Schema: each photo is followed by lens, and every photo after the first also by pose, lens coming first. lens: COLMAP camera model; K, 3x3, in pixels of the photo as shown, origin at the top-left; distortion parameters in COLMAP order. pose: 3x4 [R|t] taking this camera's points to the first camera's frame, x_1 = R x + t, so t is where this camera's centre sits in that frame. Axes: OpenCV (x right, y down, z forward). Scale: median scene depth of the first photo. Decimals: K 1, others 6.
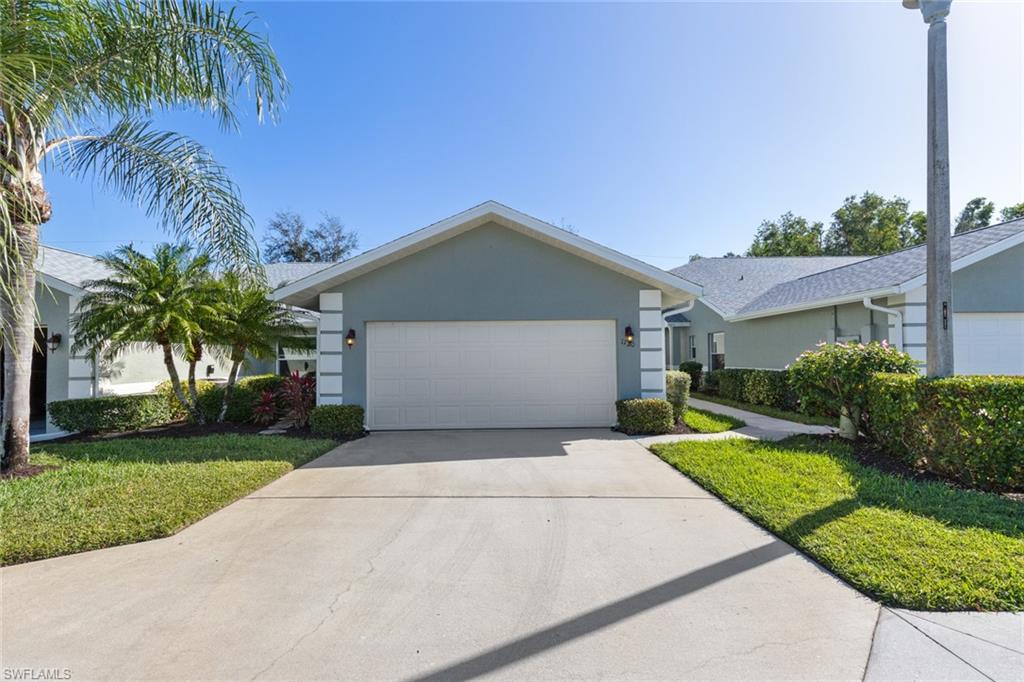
lens RADIAL K [[463.4, 0, 510.2], [0, 463.4, 348.3], [0, 0, 1]] dist [0.008492, -0.001816]
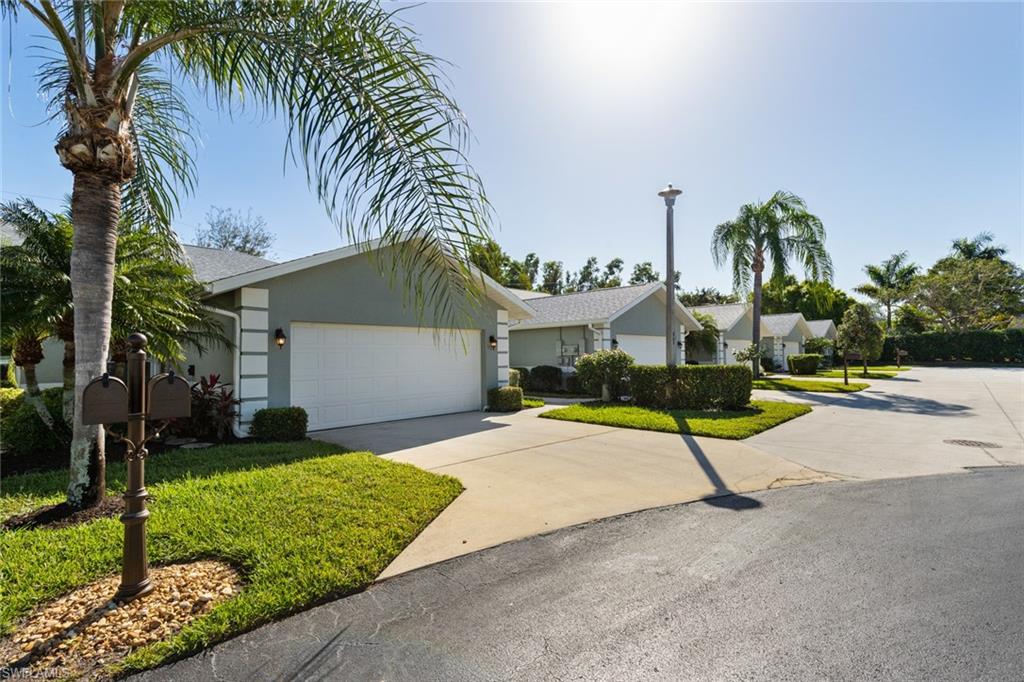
lens RADIAL K [[463.4, 0, 509.4], [0, 463.4, 345.0], [0, 0, 1]] dist [0.008492, -0.001816]
pose [[0.711856, 0.019702, 0.702049, -0.671741], [-0.008627, 0.999776, -0.019310, 0.006974], [-0.702272, 0.007689, 0.711867, -0.012670]]
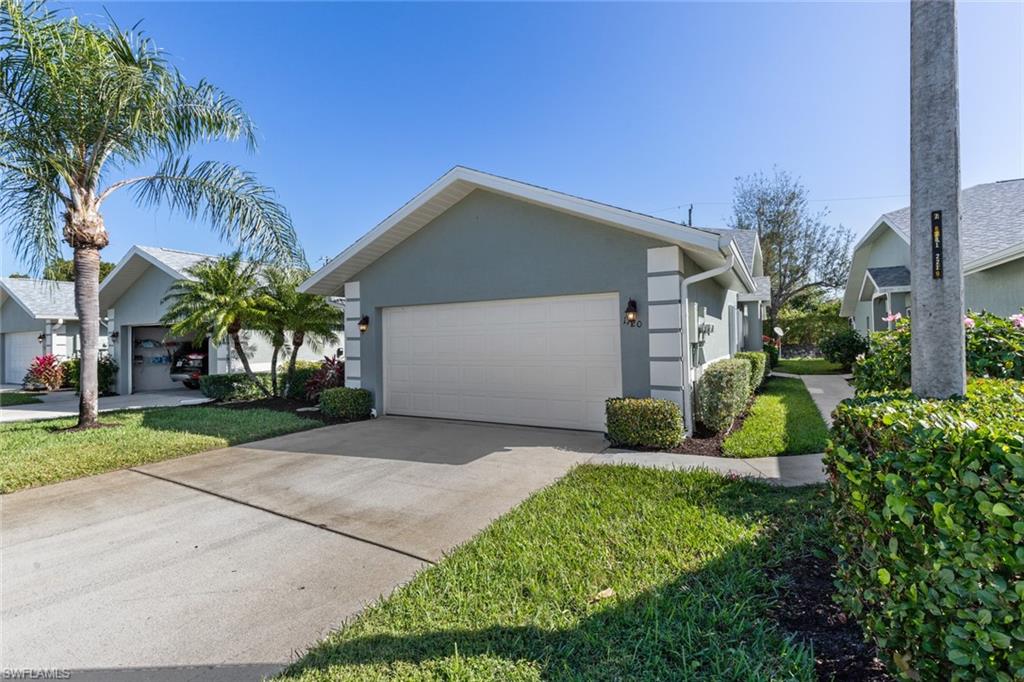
lens RADIAL K [[463.4, 0, 515.1], [0, 463.4, 336.8], [0, 0, 1]] dist [0.008492, -0.001816]
pose [[0.866084, -0.009385, -0.499810, 0.463306], [0.018652, 0.999734, 0.013548, -0.001730], [0.499550, -0.021056, 0.866029, 0.266453]]
